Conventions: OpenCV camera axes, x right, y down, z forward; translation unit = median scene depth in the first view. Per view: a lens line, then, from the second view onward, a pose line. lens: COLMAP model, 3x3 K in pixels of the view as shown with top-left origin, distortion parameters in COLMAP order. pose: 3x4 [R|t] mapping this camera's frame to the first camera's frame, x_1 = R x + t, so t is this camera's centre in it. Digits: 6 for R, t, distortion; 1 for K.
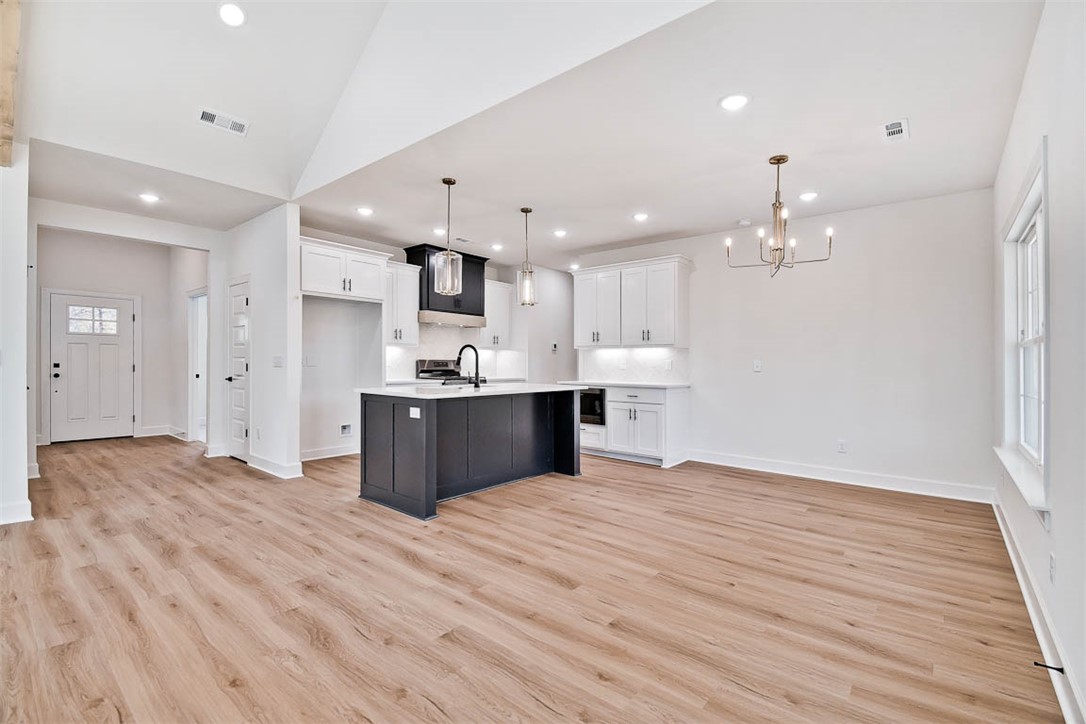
lens RADIAL K [[477.2, 0, 543.0], [0, 477.2, 362.0], [0, 0, 1]] dist [0.012709, -0.019166]
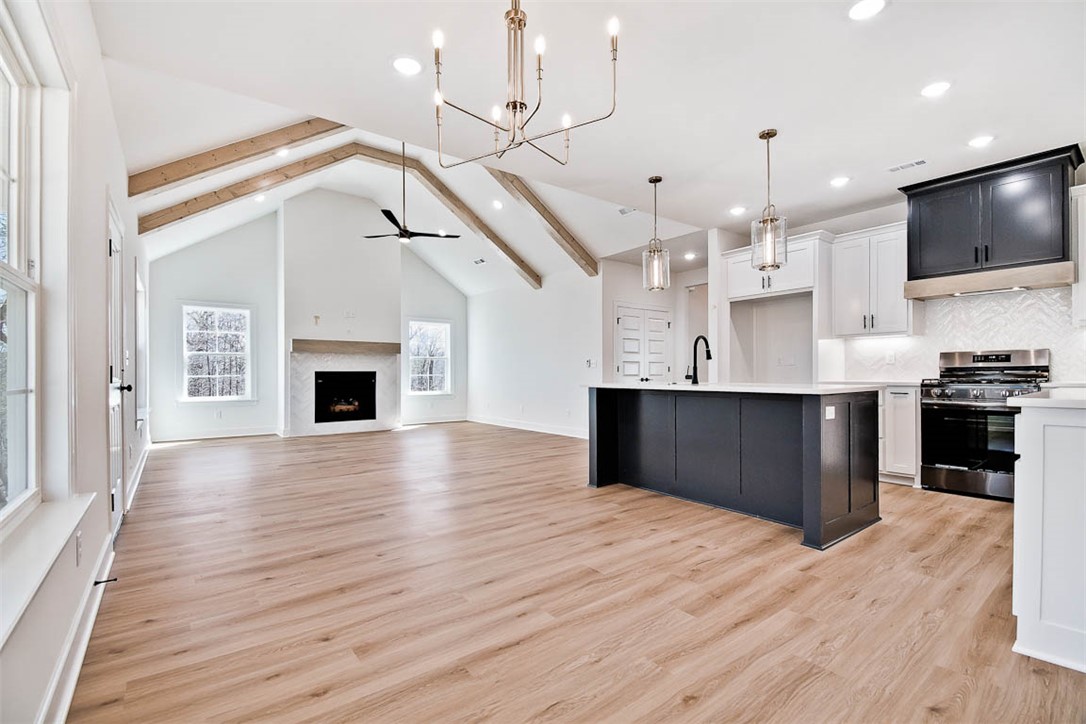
lens RADIAL K [[477.2, 0, 543.0], [0, 477.2, 362.0], [0, 0, 1]] dist [0.012709, -0.019166]
pose [[-0.220280, -0.028629, -0.975017, 0.694280], [0.006251, 0.999507, -0.030760, 0.033862], [0.975417, -0.012871, -0.219992, 0.809976]]
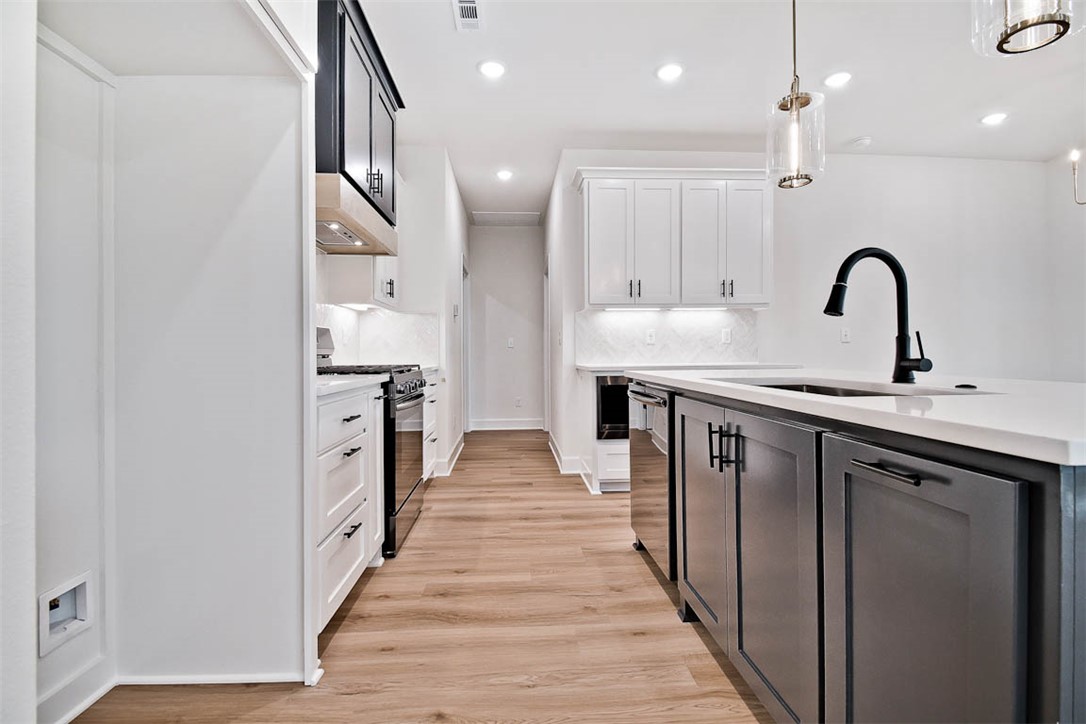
lens RADIAL K [[535.4, 0, 542.4], [0, 535.4, 348.8], [0, 0, 1]] dist [0.000661, 0.000027]
pose [[0.731991, -0.009374, 0.681250, -0.550963], [0.017919, 0.999824, -0.005496, 0.030936], [-0.681078, 0.016230, 0.732031, 0.773854]]
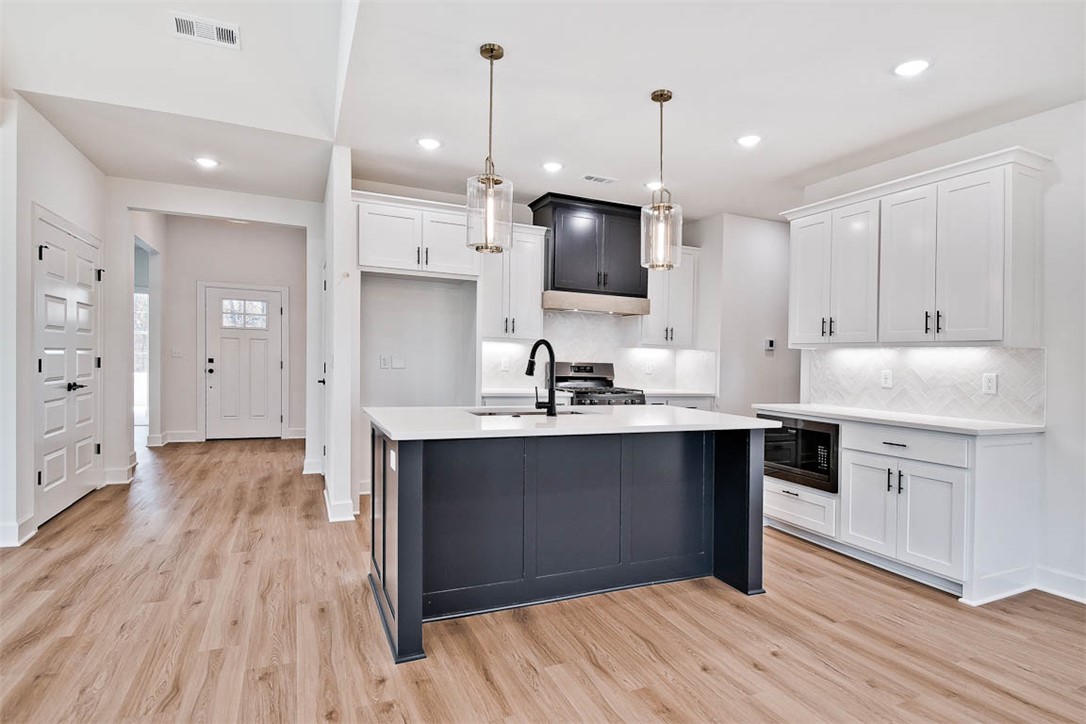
lens RADIAL K [[558.9, 0, 543.0], [0, 558.9, 362.0], [0, 0, 1]] dist [0.017949, -0.025722]
pose [[0.898466, 0.019261, -0.438620, 0.125729], [-0.018822, 0.999809, 0.005349, -0.012159], [0.438639, 0.003450, 0.898657, 0.348731]]
